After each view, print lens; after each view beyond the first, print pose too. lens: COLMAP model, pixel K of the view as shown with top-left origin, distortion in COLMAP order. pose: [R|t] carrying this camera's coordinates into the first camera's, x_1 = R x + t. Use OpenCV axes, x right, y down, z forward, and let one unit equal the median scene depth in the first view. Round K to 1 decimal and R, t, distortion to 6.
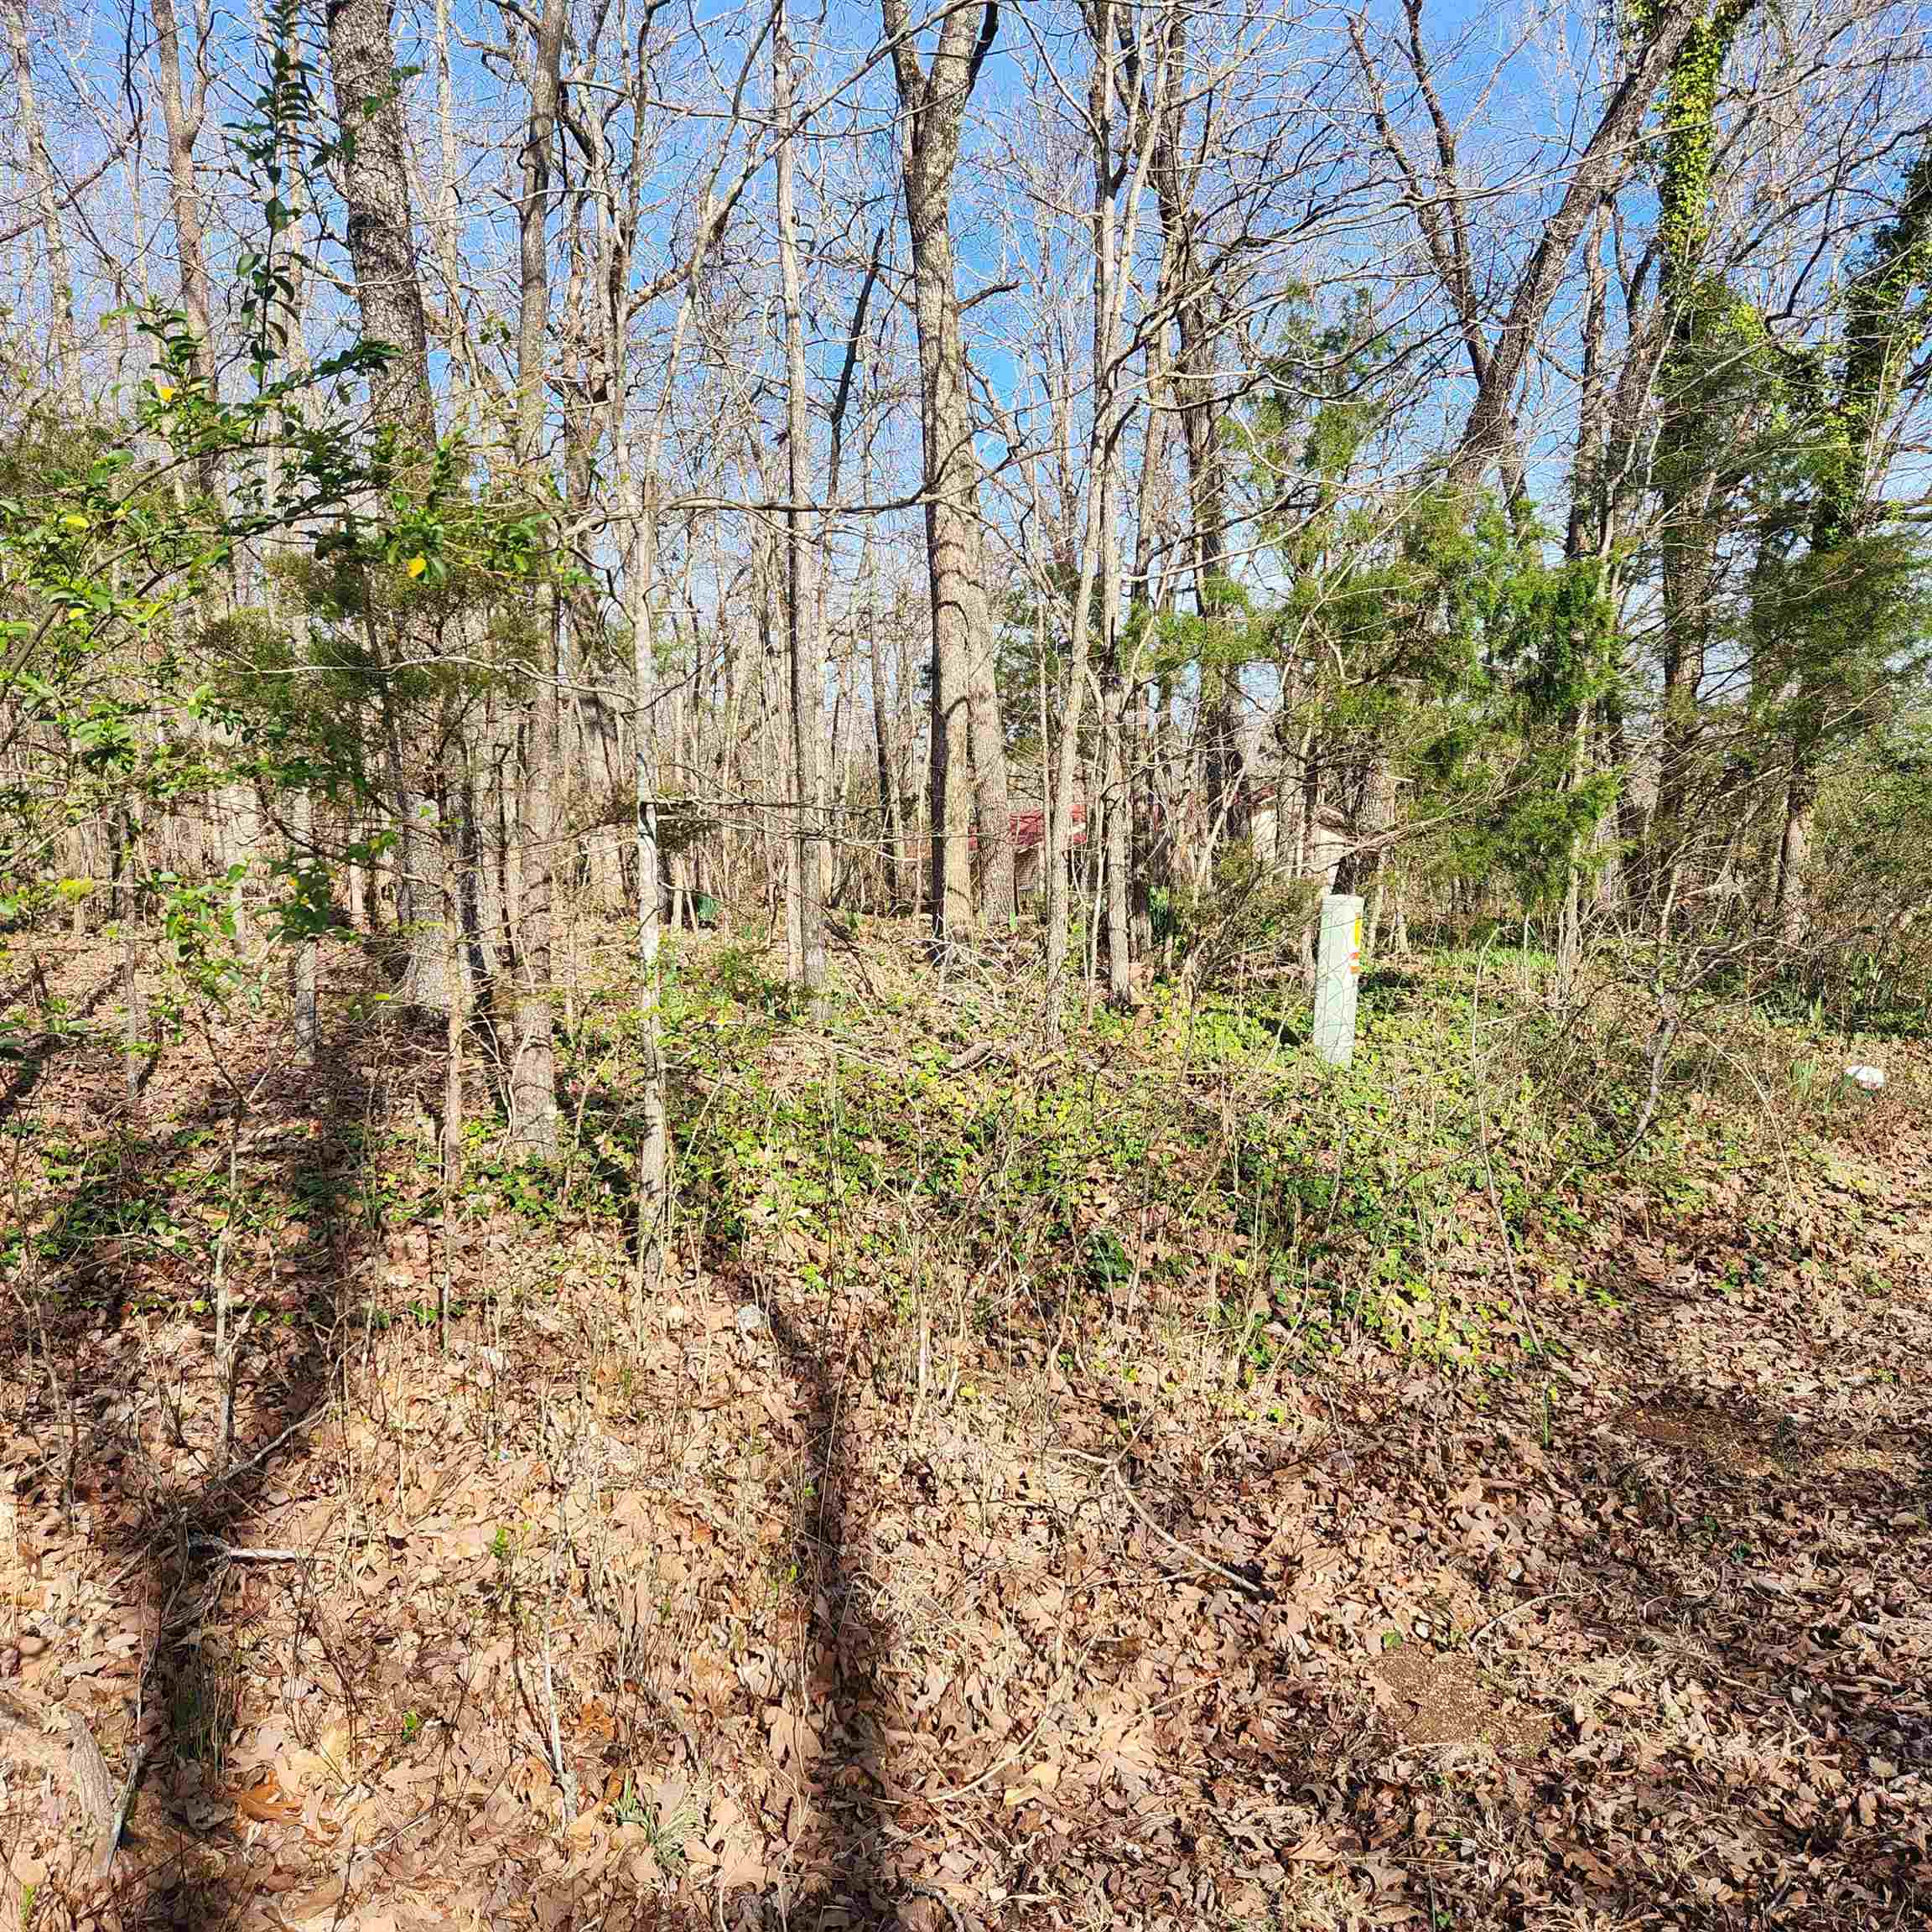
lens RADIAL K [[1691.9, 0, 949.2], [0, 1691.9, 985.0], [0, 0, 1]] dist [0.094216, -0.092021]
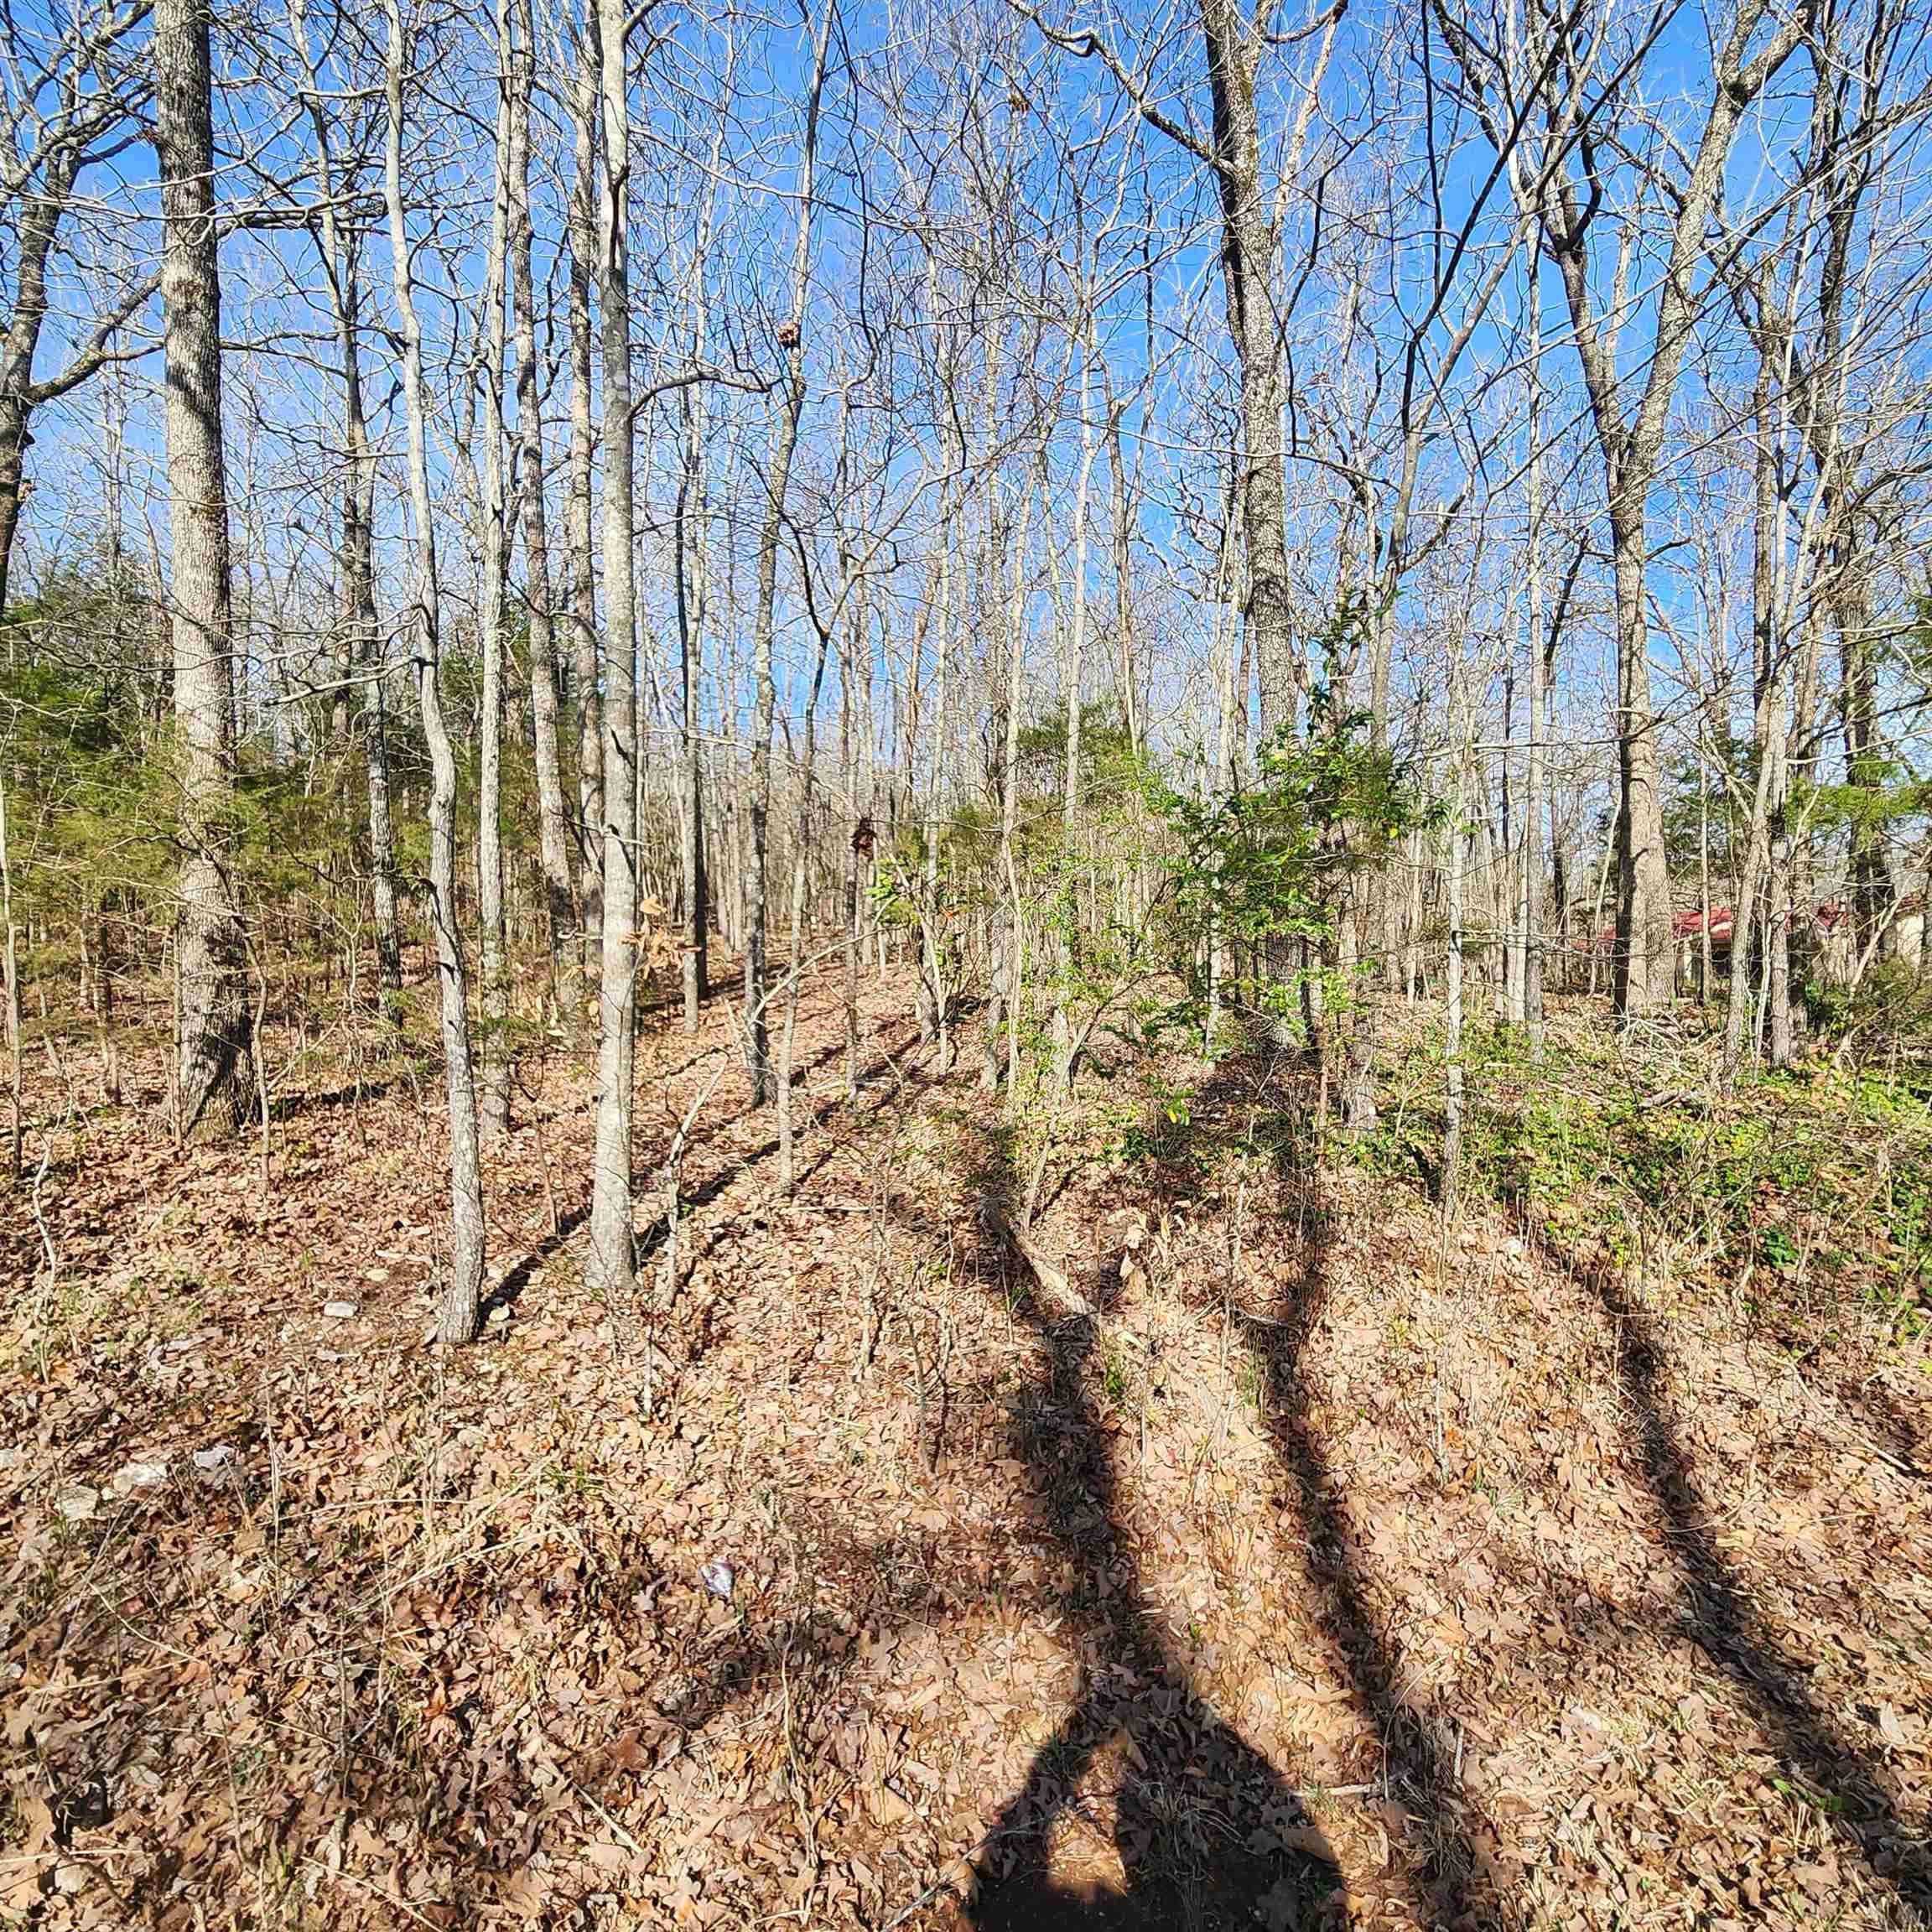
lens RADIAL K [[1151.7, 0, 959.4], [0, 1151.7, 966.4], [0, 0, 1]] dist [0.001487, -0.002814]
pose [[0.874808, 0.027651, -0.483681, -0.058416], [-0.053262, 0.997807, -0.039290, -0.001739], [0.481534, 0.060133, 0.874362, -0.251766]]
